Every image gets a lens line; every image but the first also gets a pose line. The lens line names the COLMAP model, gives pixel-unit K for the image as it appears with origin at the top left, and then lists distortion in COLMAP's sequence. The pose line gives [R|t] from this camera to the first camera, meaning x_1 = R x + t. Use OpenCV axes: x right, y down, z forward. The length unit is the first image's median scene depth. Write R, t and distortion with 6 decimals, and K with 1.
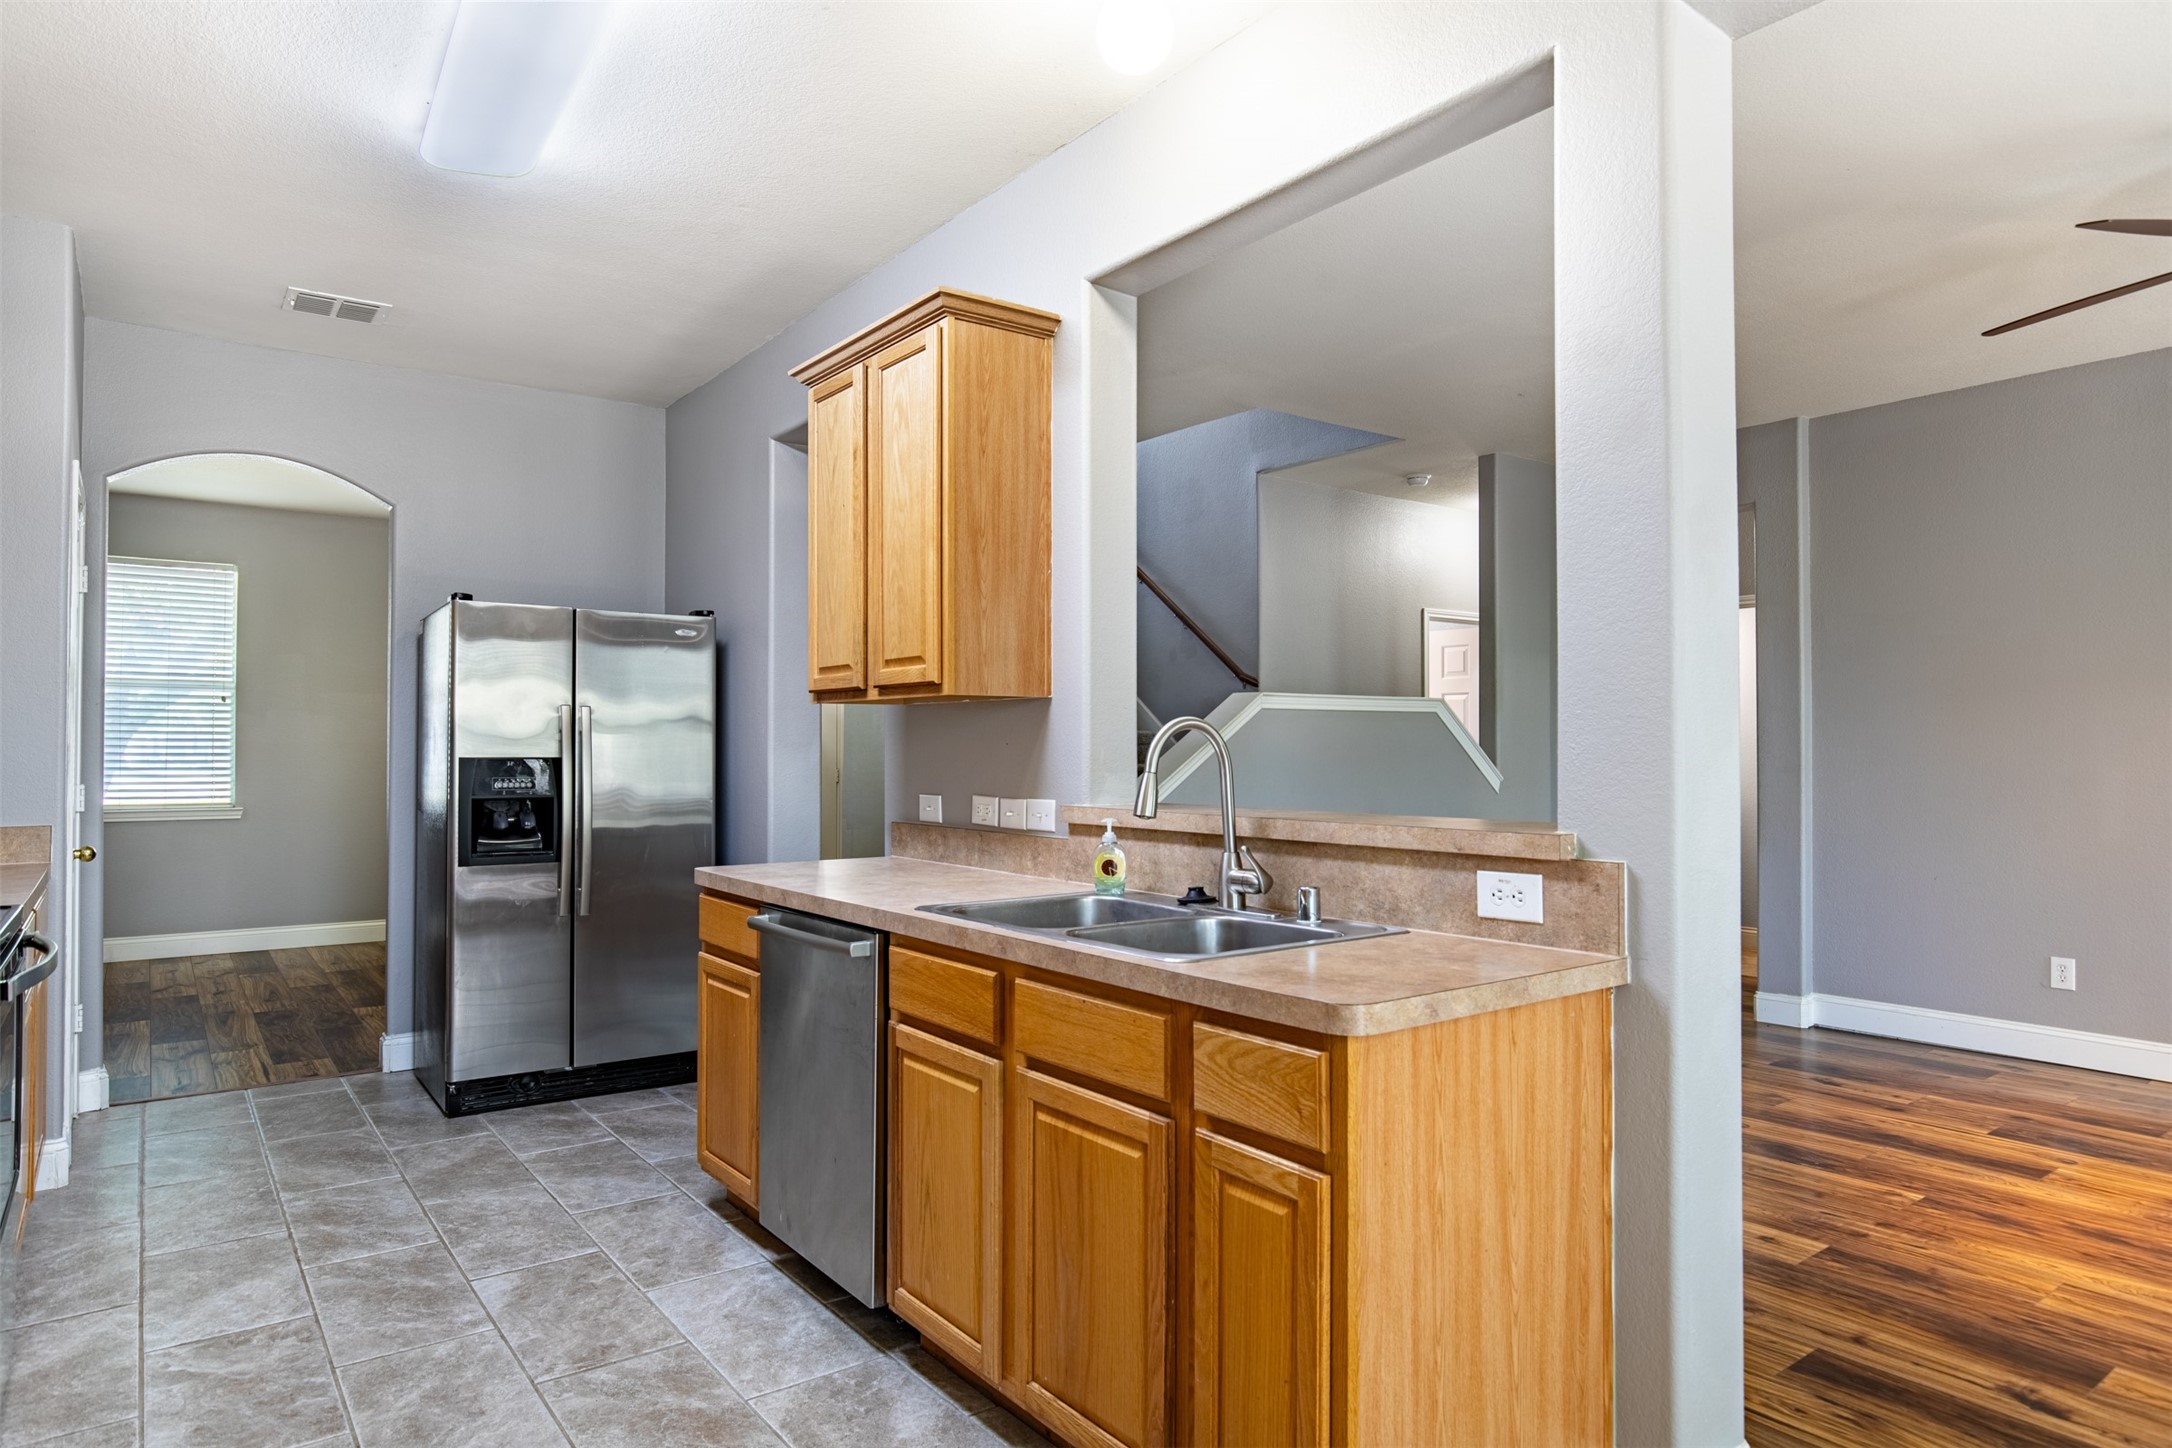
lens RADIAL K [[1267.7, 0, 1080.8], [0, 1267.7, 728.2], [0, 0, 1]] dist [-0.007238, 0.000842]
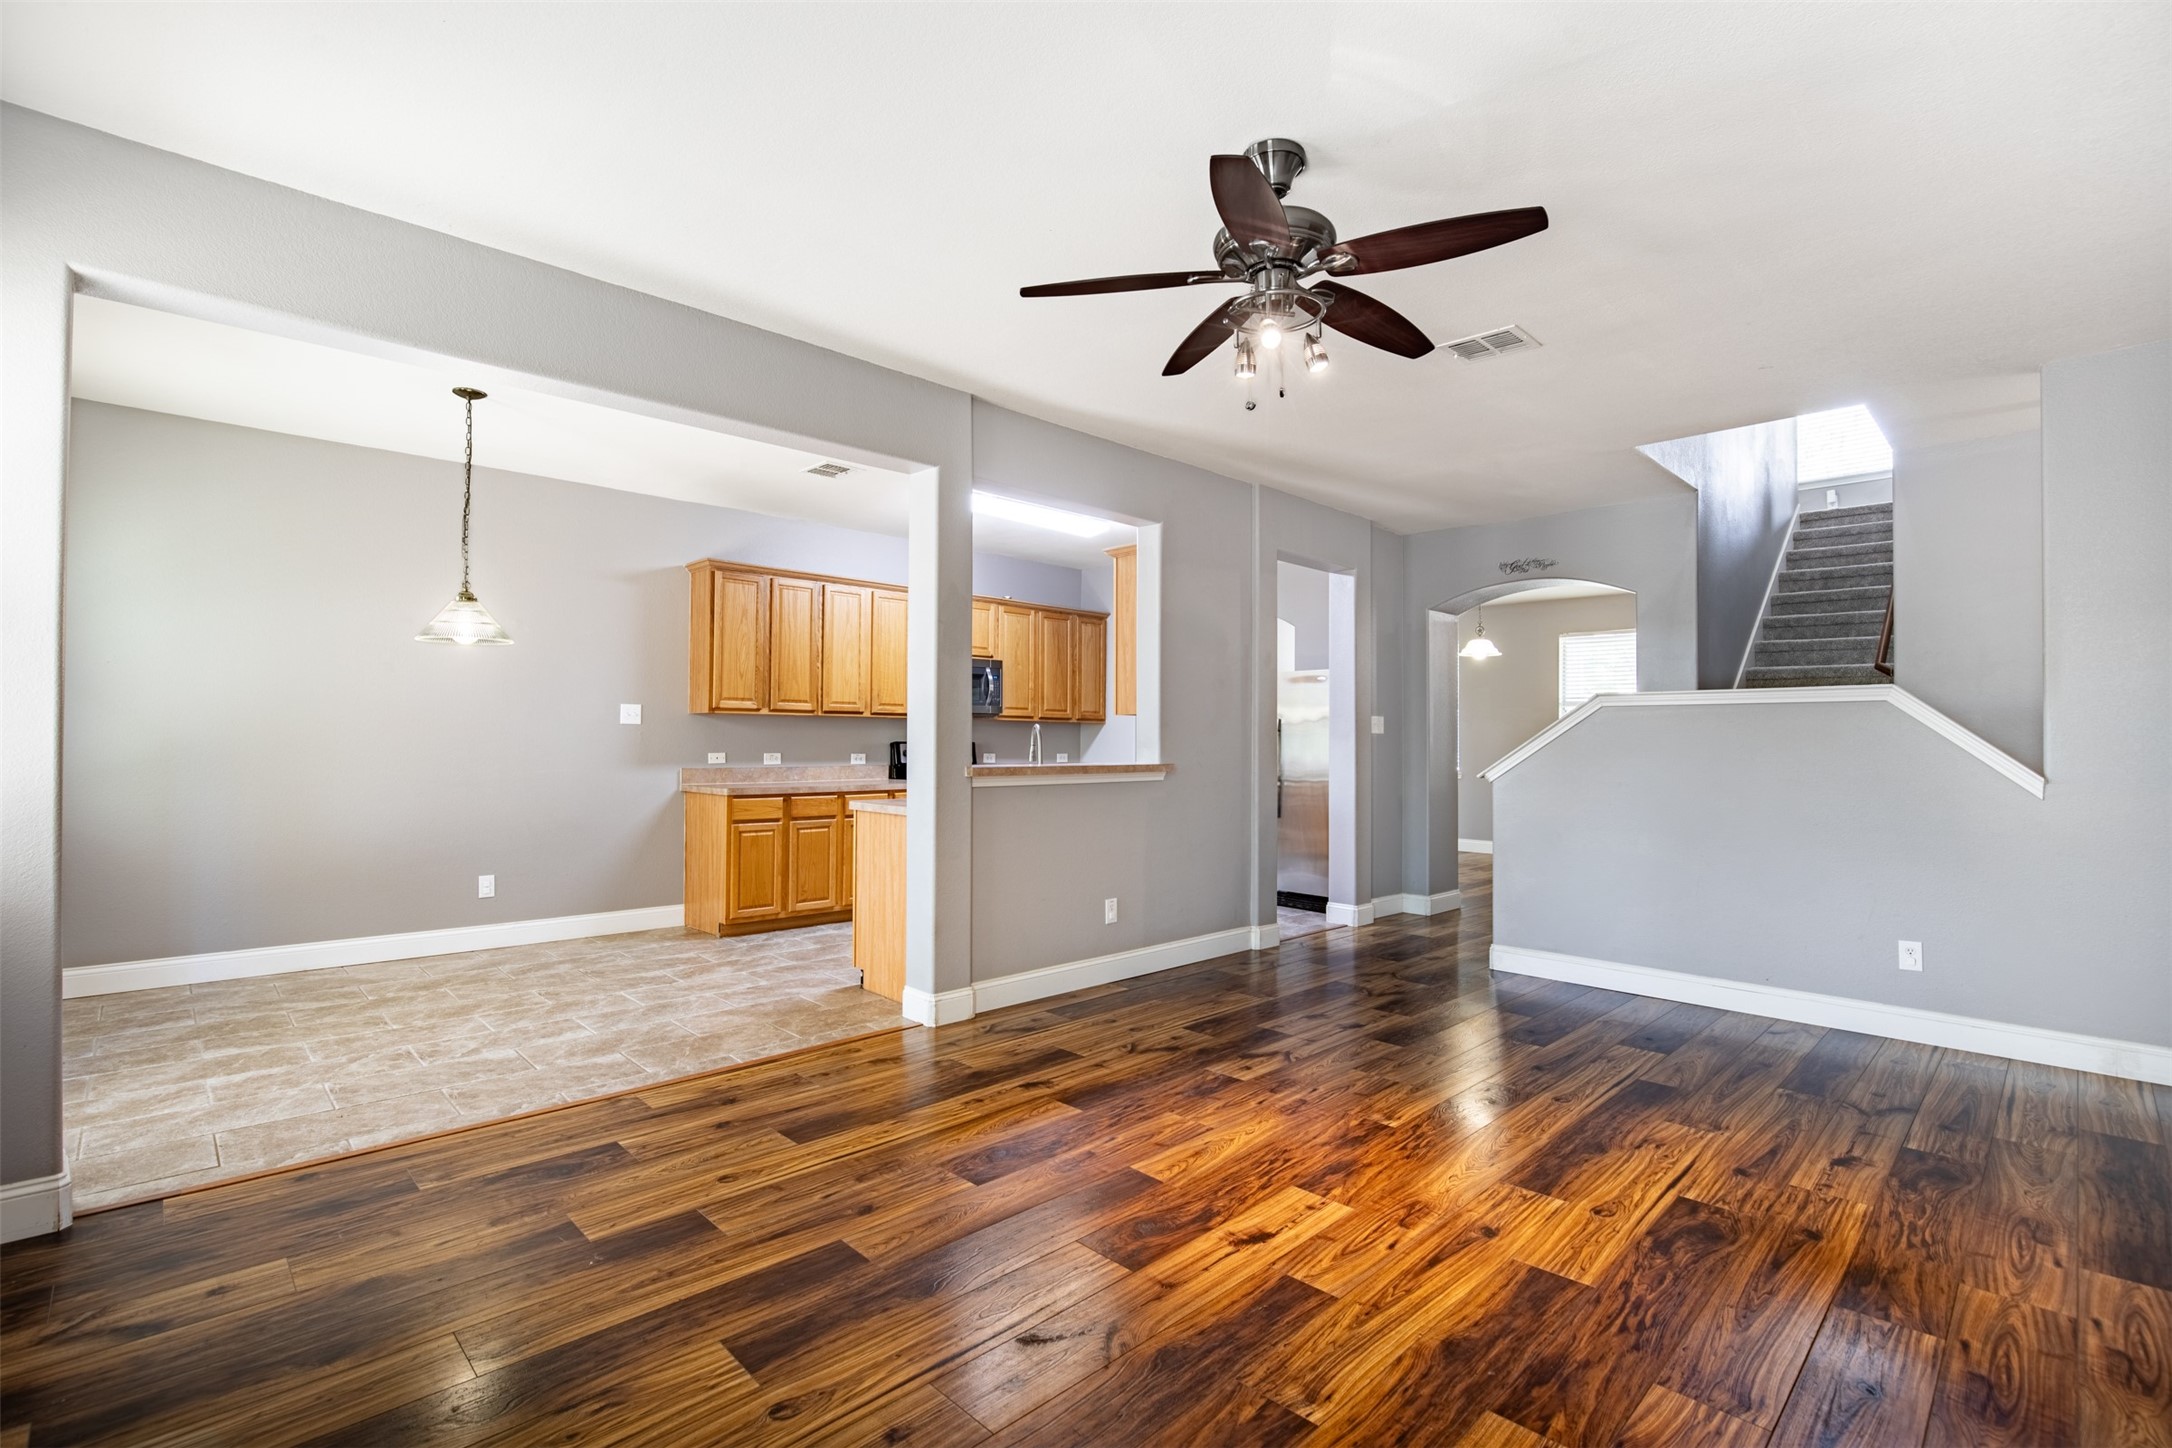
lens RADIAL K [[986.4, 0, 1080.9], [0, 986.4, 730.6], [0, 0, 1]] dist [-0.040081, 0.007673]
pose [[0.126088, -0.008051, -0.991986, 1.873420], [0.009261, 0.999933, -0.006938, 0.017227], [0.991976, -0.008312, 0.126154, 0.751626]]
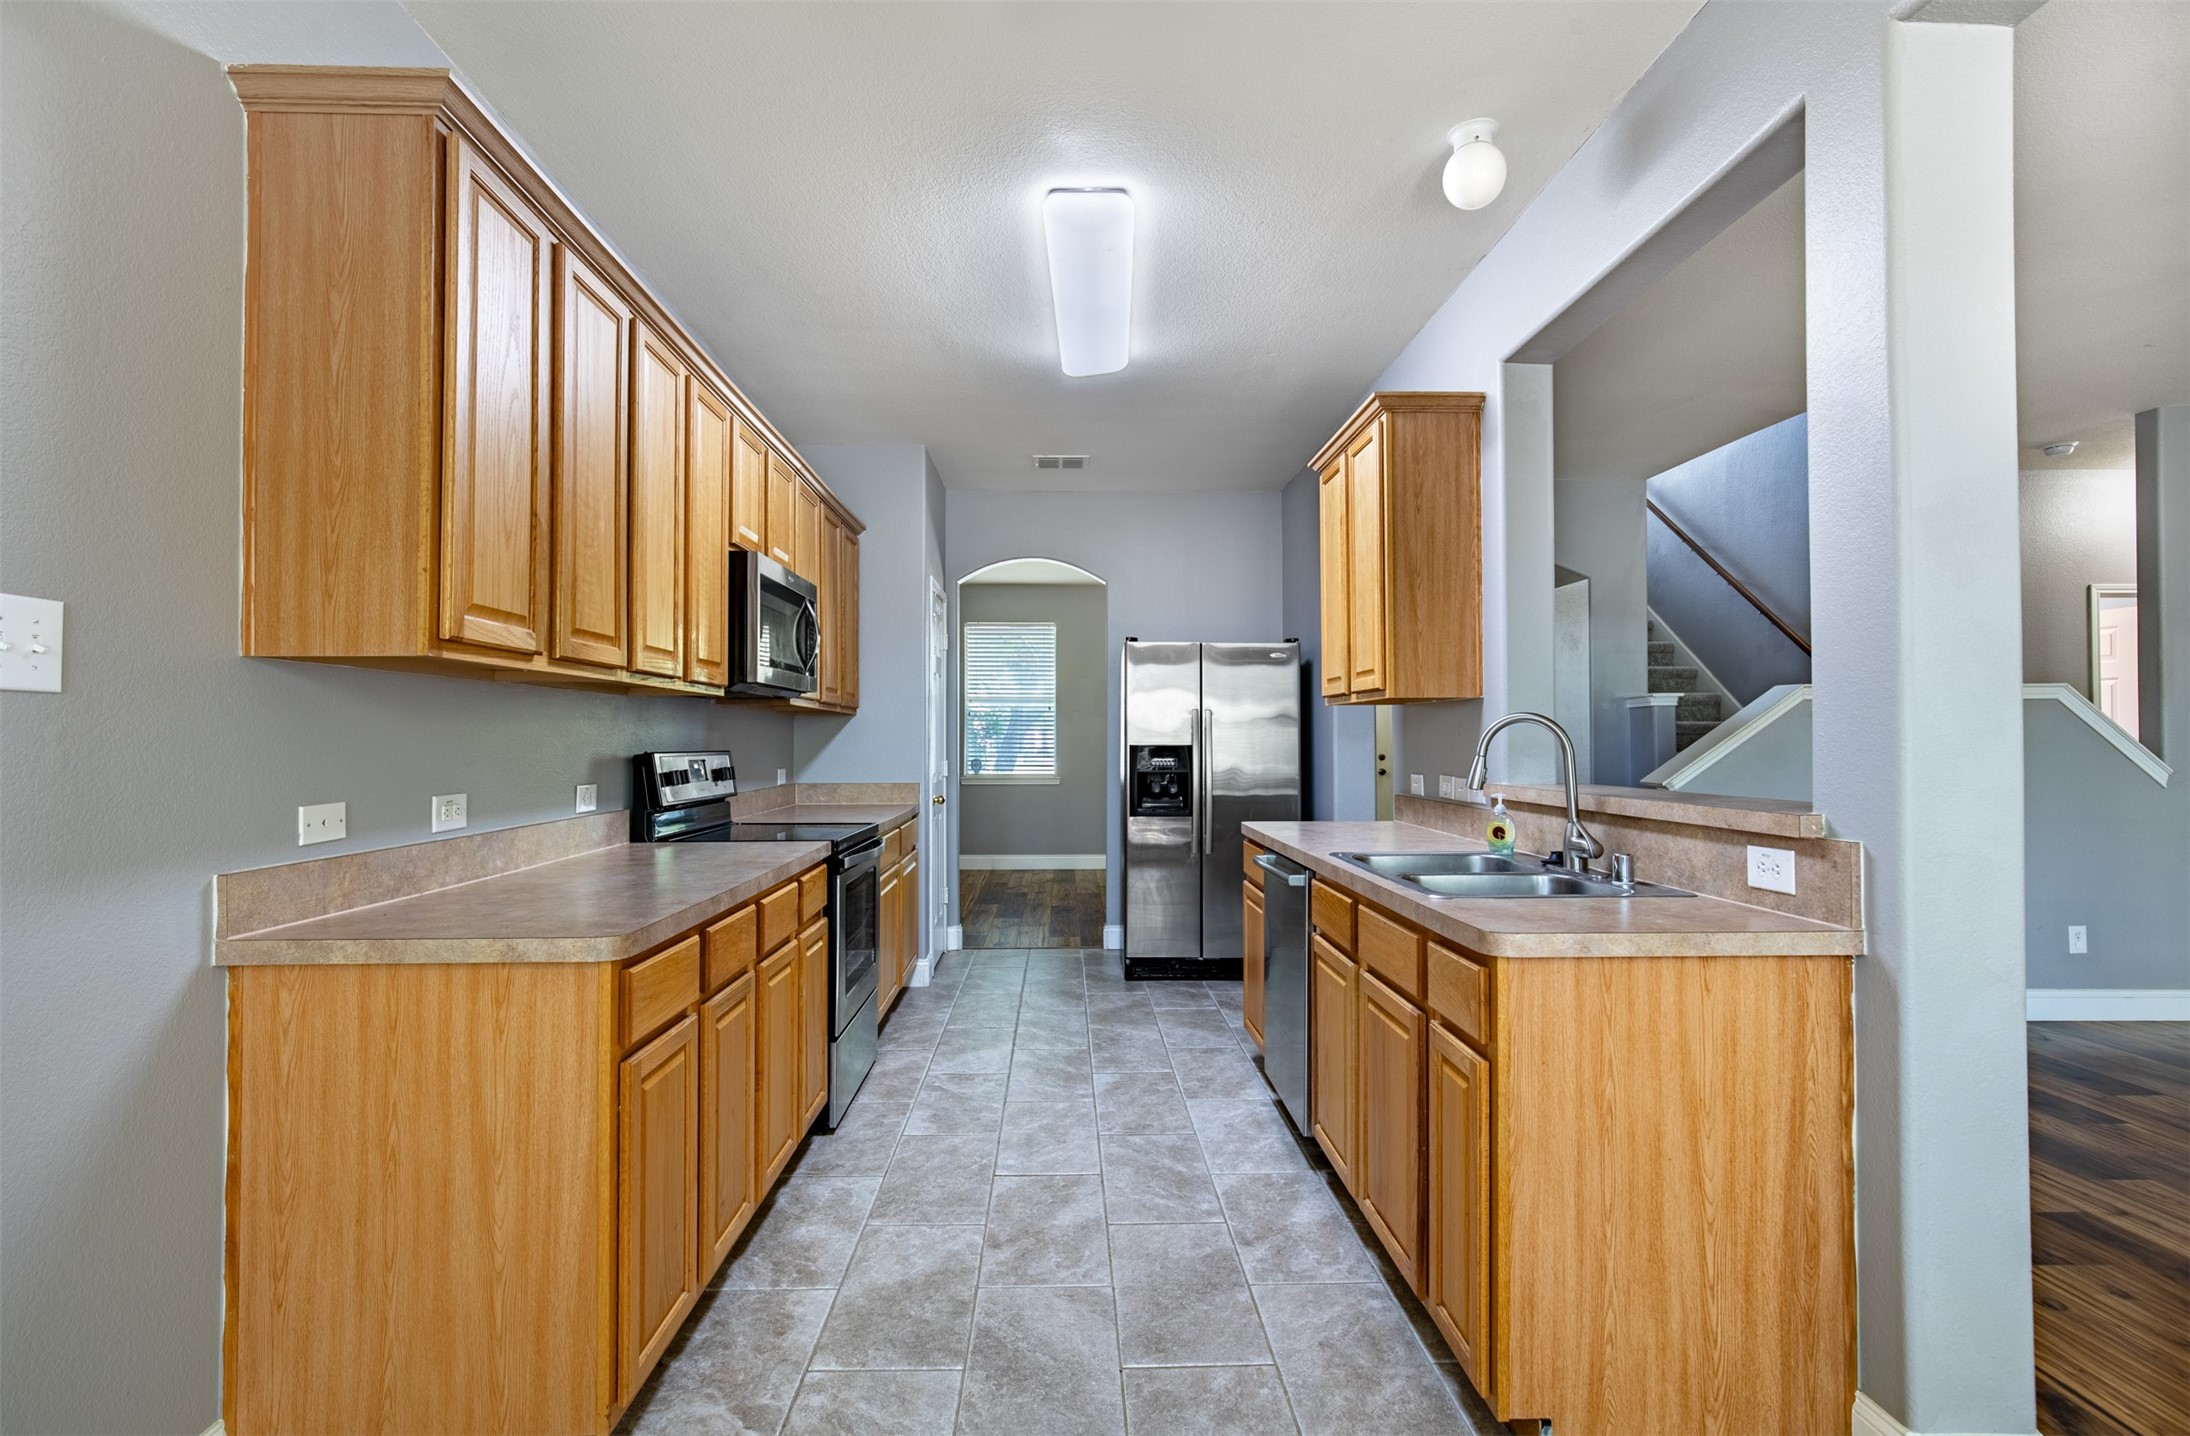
lens RADIAL K [[1028.8, 0, 1090.7], [0, 1028.8, 723.4], [0, 0, 1]] dist [-0.000564, 0.000453]
pose [[0.818830, -0.010423, -0.573942, 0.275920], [0.010861, 0.999937, -0.002664, -0.000002], [0.573934, -0.004052, 0.818892, -0.064812]]
